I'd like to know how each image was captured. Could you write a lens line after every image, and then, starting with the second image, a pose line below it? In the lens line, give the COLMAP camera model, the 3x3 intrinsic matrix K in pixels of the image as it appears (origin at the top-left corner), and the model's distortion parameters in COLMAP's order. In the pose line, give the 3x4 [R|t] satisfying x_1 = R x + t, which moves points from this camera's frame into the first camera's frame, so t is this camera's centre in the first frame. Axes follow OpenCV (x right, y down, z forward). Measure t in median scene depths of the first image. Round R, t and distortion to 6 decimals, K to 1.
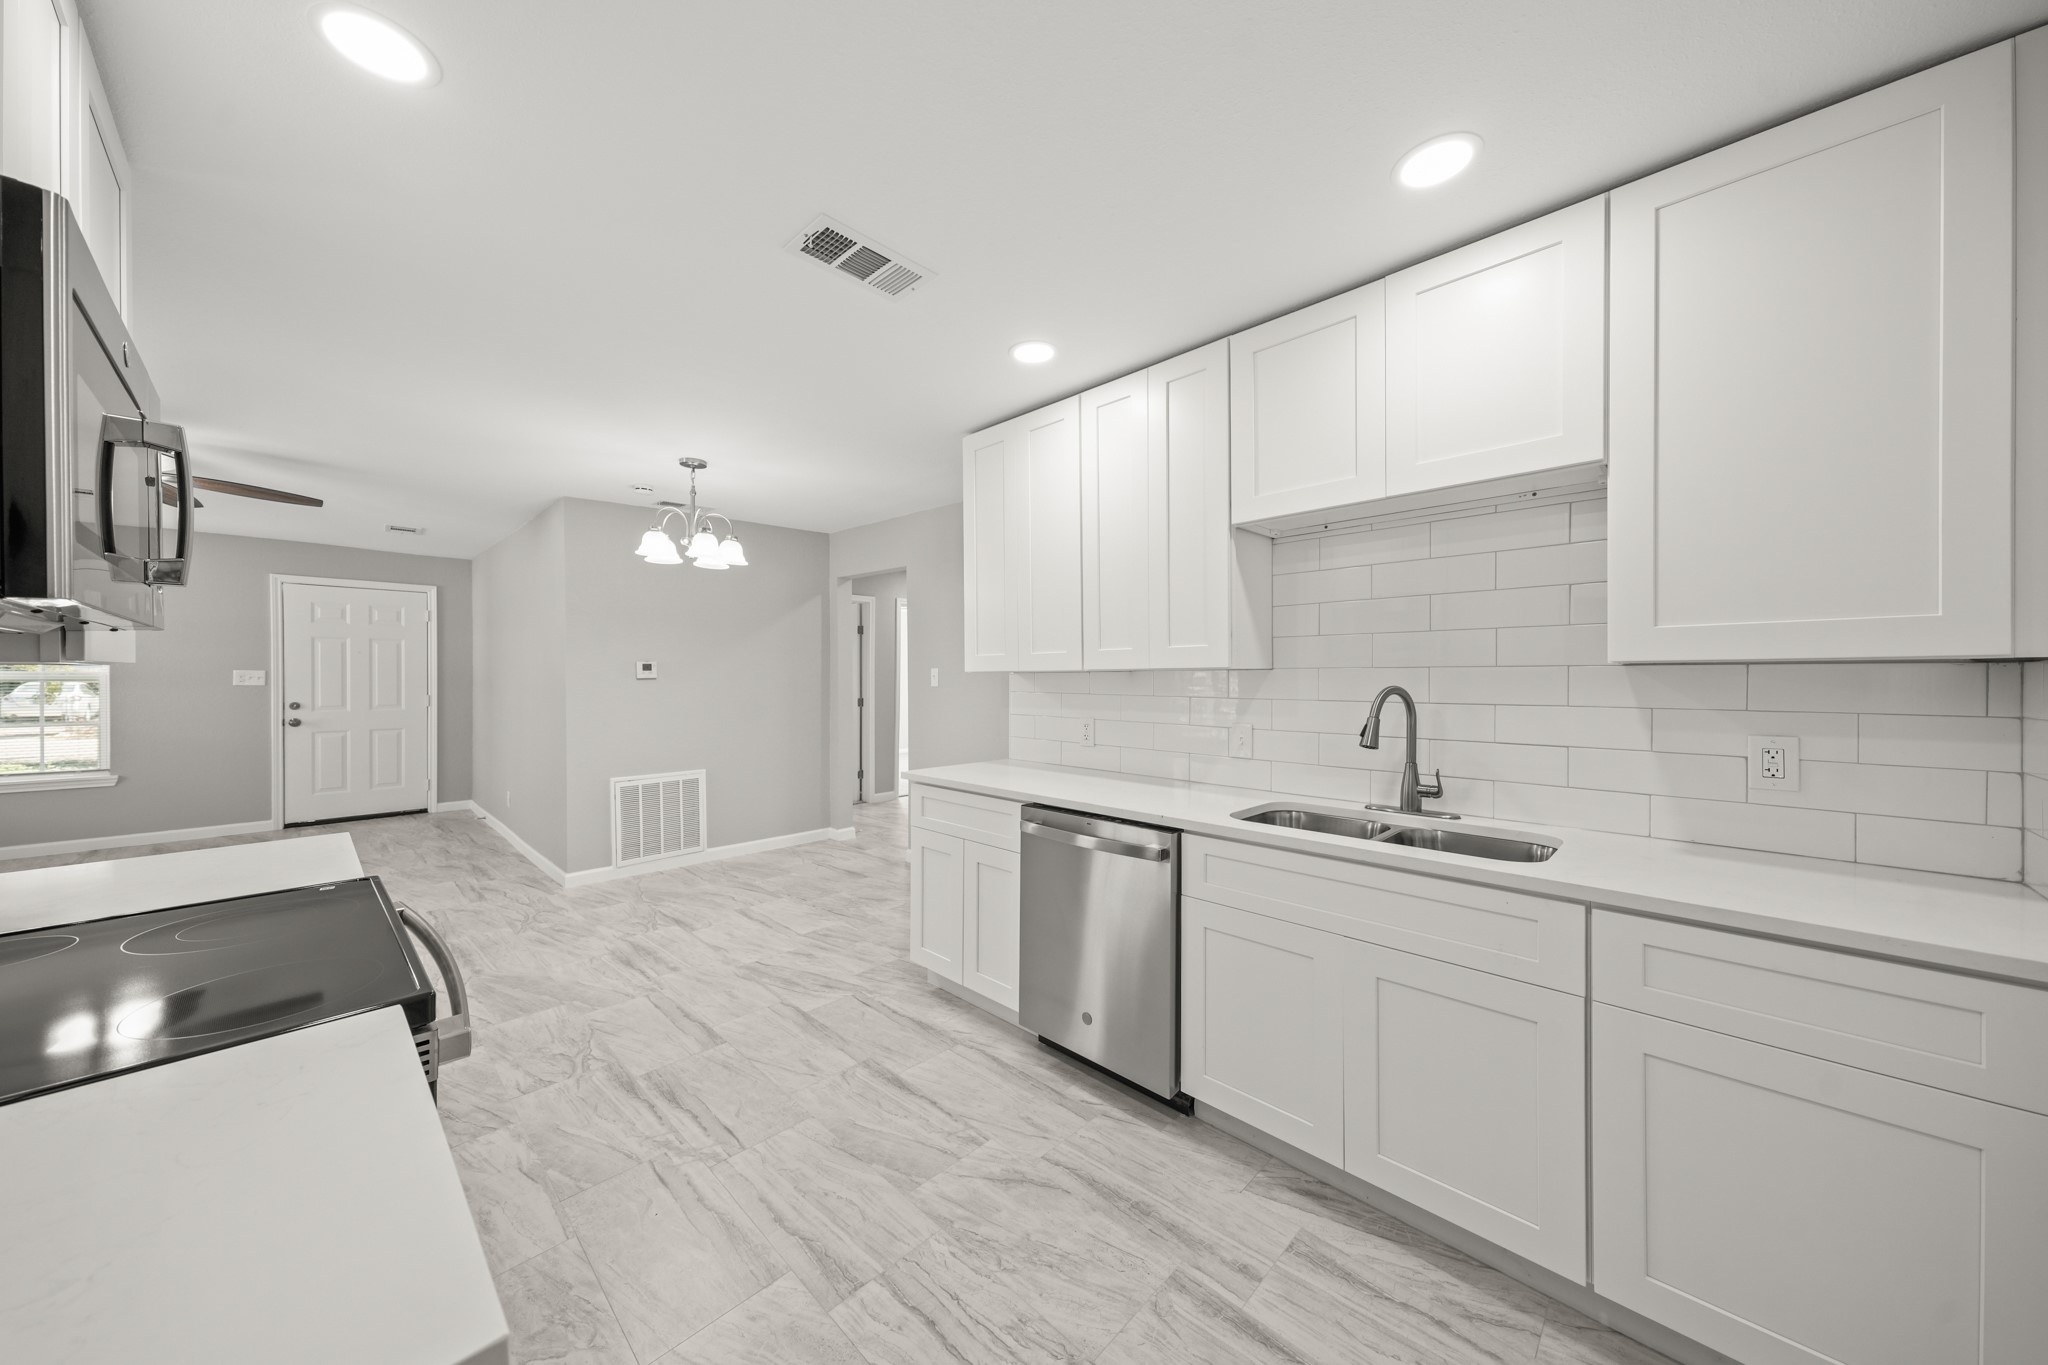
lens RADIAL K [[694.6, 0, 1018.8], [0, 694.6, 679.2], [0, 0, 1]] dist [0.010722, -0.000002]
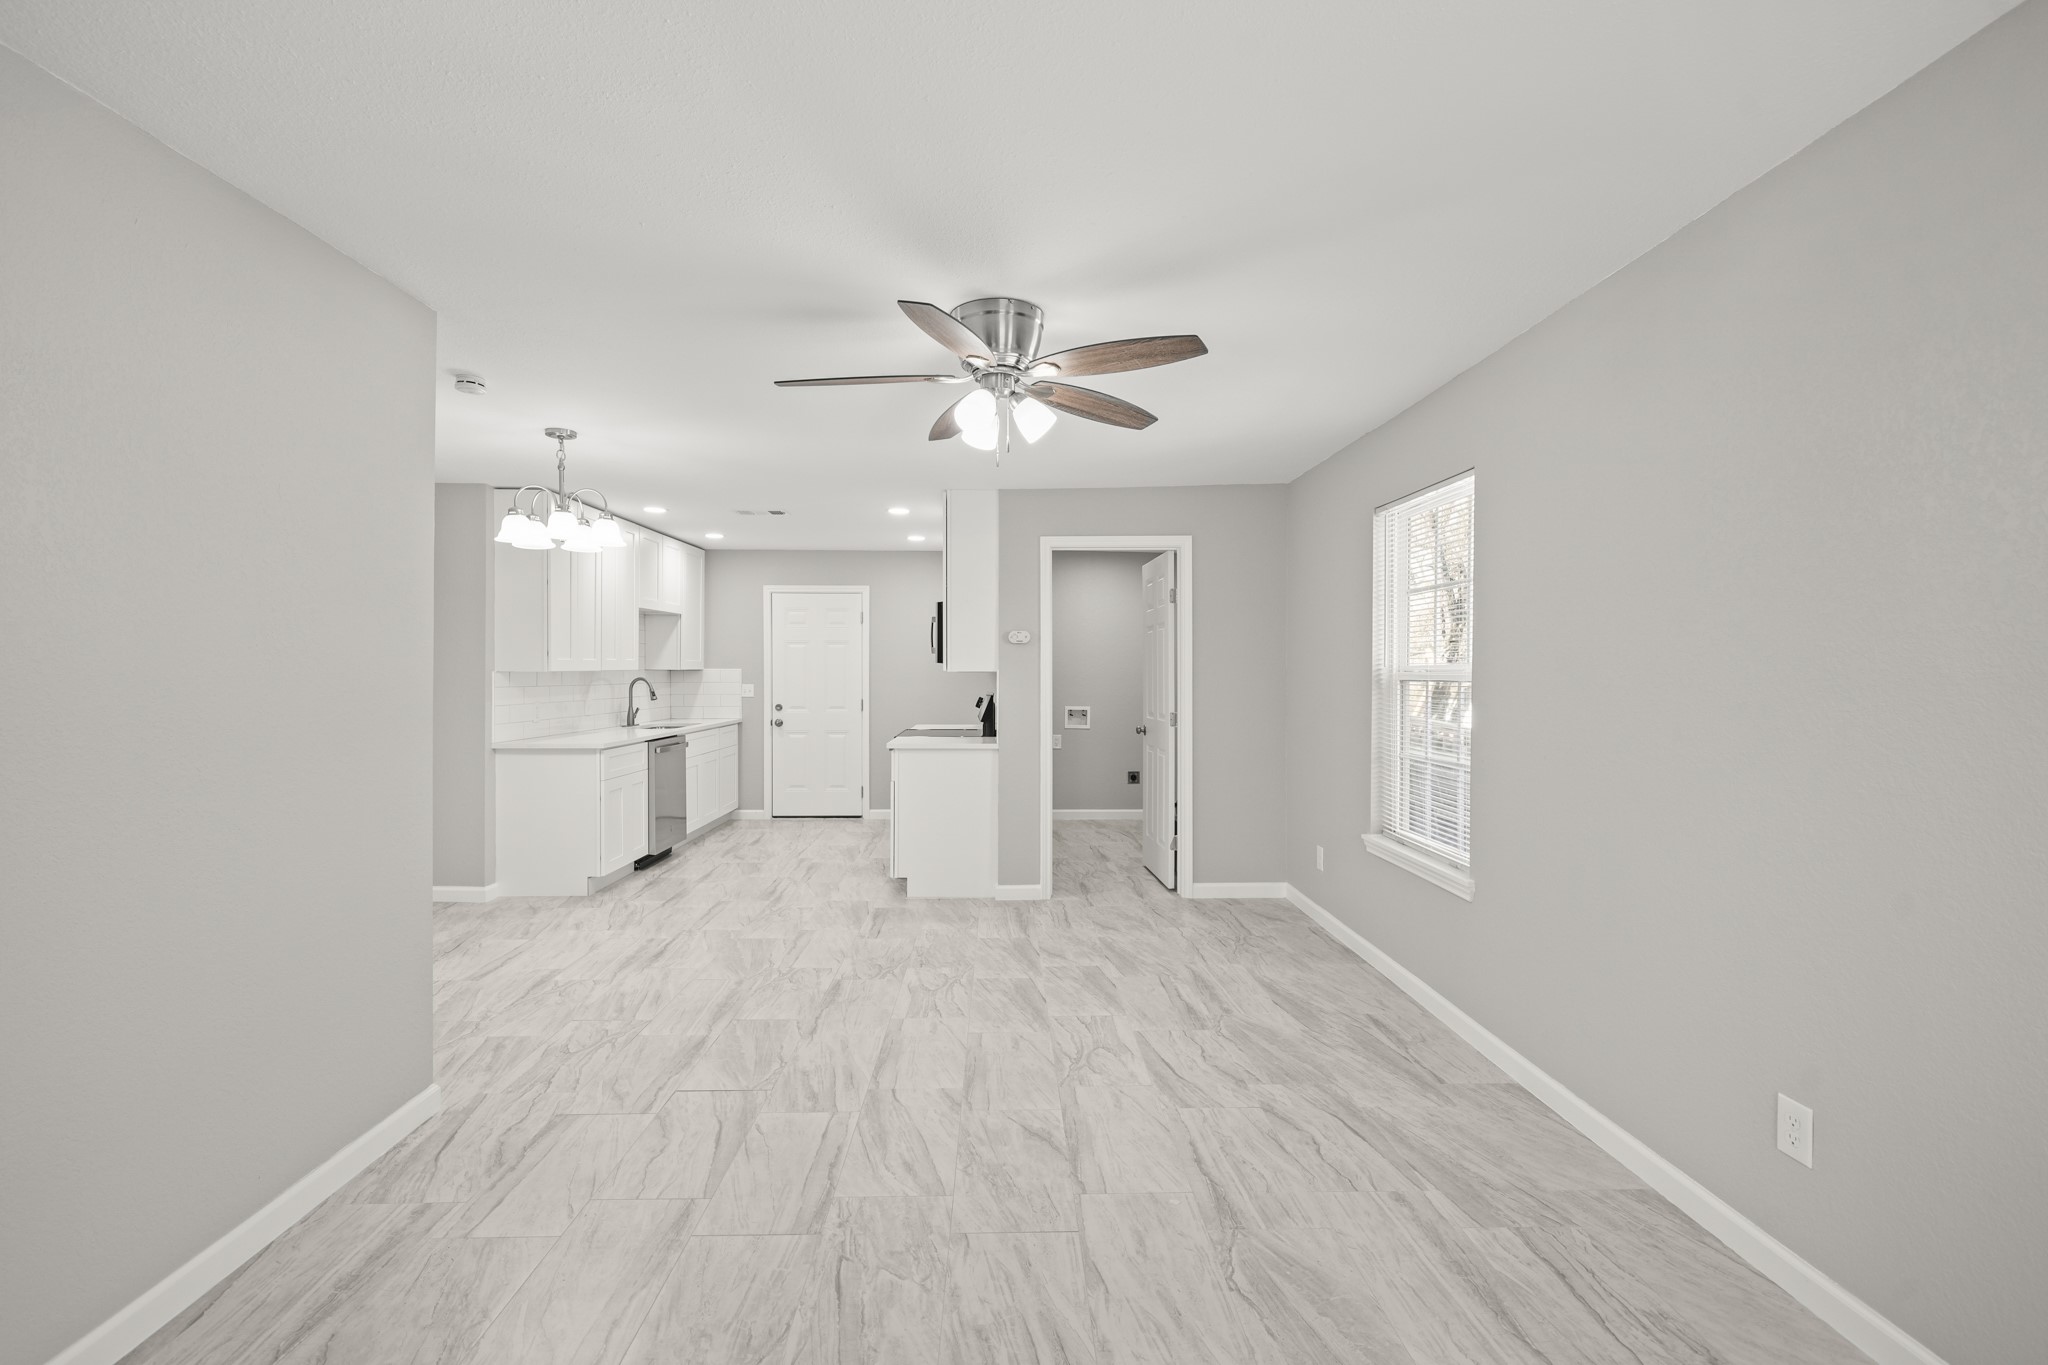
lens RADIAL K [[918.1, 0, 1020.5], [0, 918.1, 674.6], [0, 0, 1]] dist [-0.000440, 0.000009]
pose [[-0.714429, -0.003057, 0.699702, -3.260198], [0.002740, 0.999971, 0.007167, -0.024679], [-0.699703, 0.007037, -0.714399, 2.747504]]
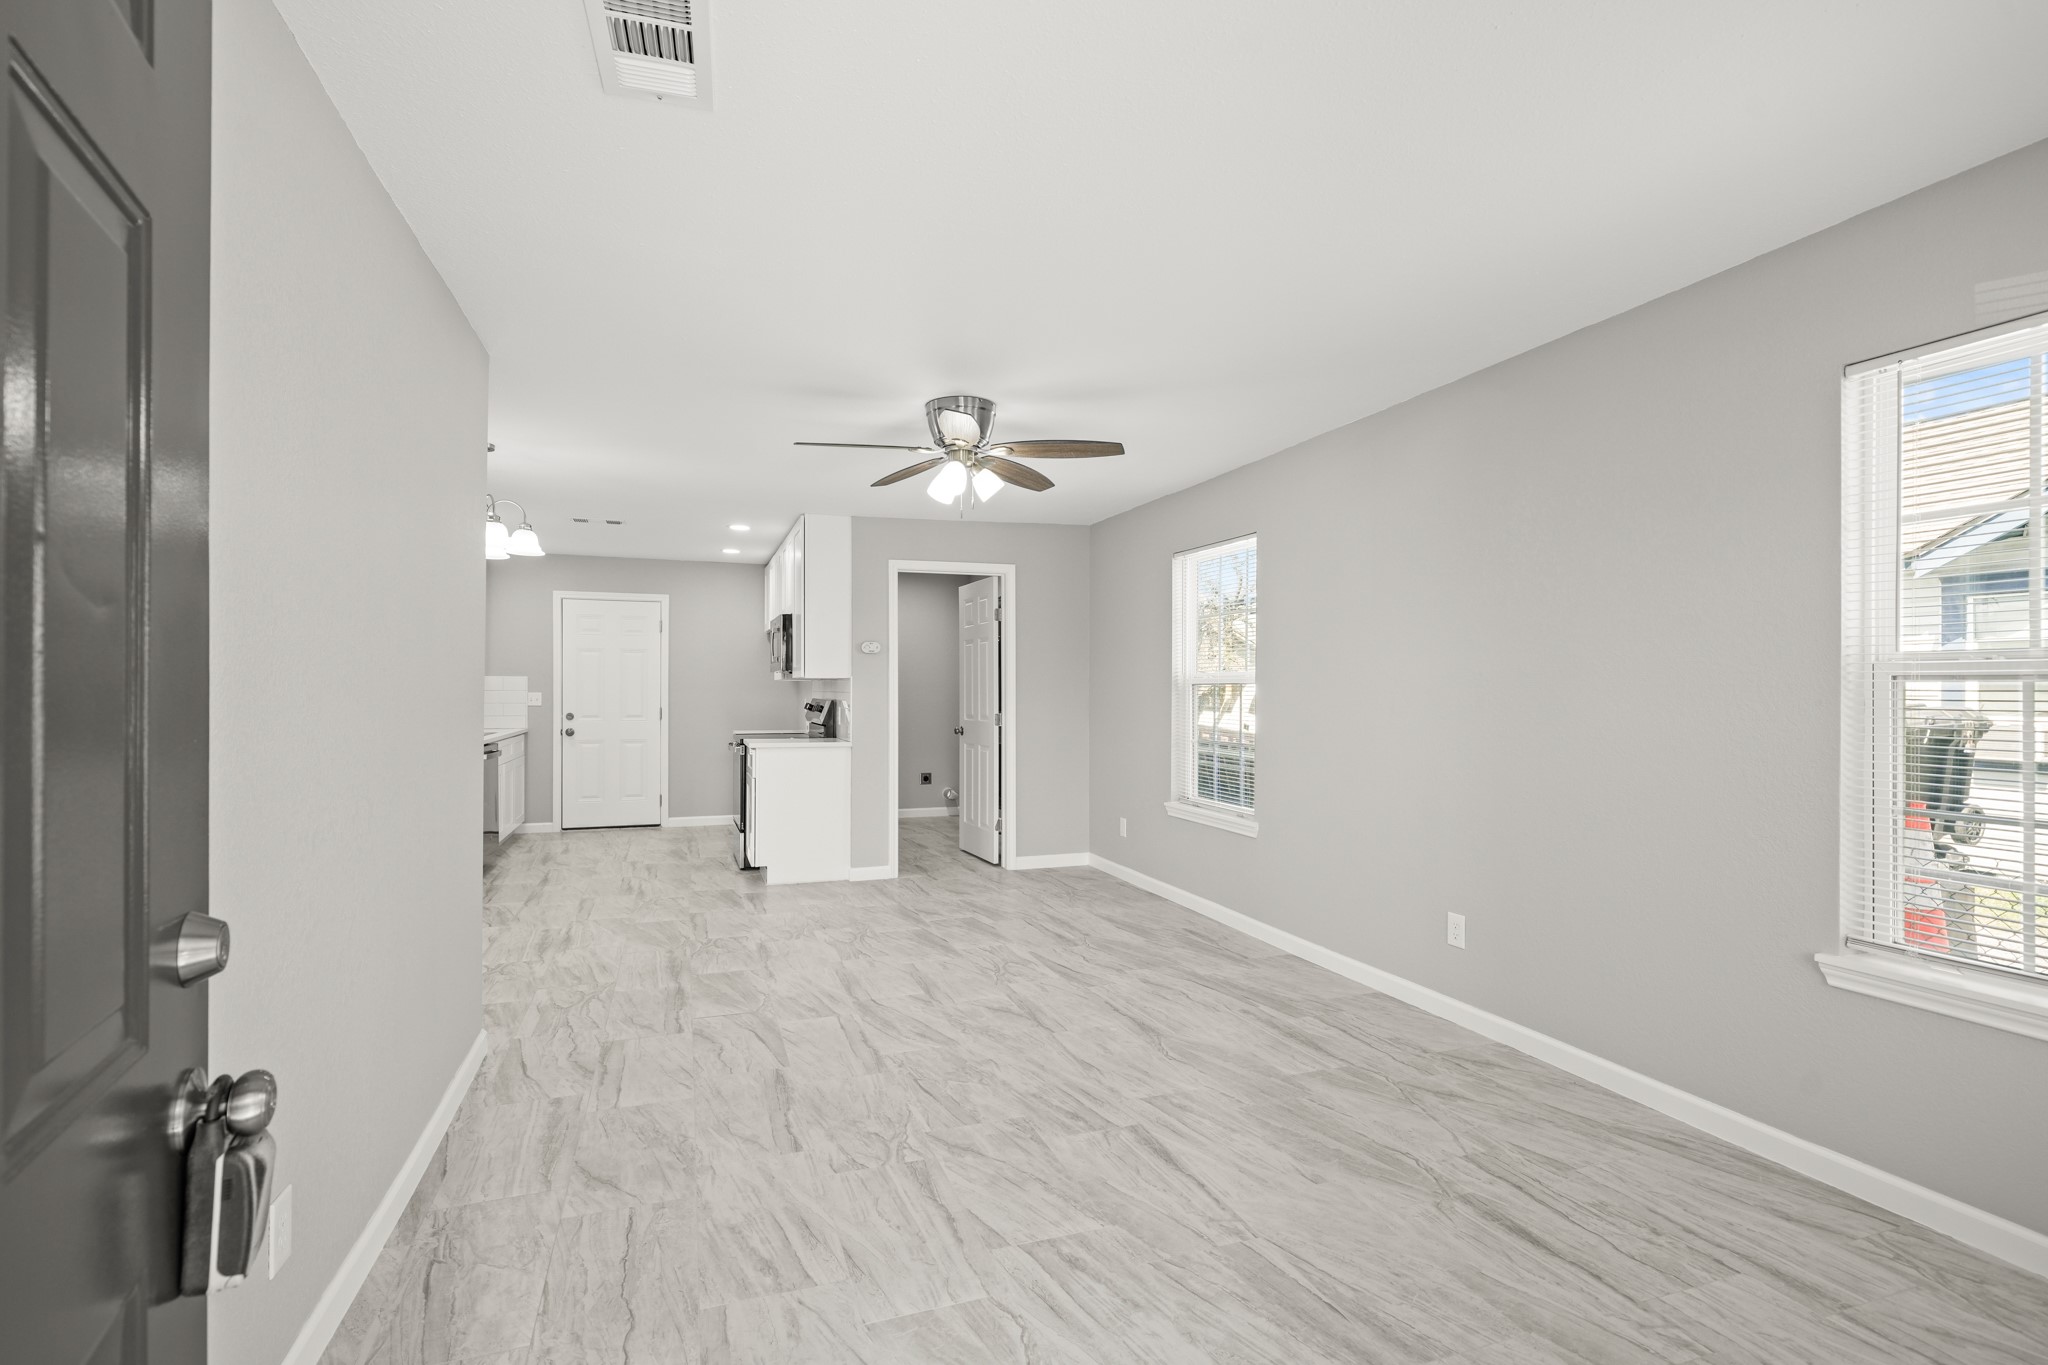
lens RADIAL K [[958.0, 0, 1024.0], [0, 958.0, 682.5], [0, 0, 1]] dist [-0.002414, -0.000121]
pose [[-0.899113, -0.000117, 0.437716, -3.220928], [-0.000579, 0.999999, -0.000923, 0.005436], [-0.437715, -0.001083, -0.899113, 3.522663]]
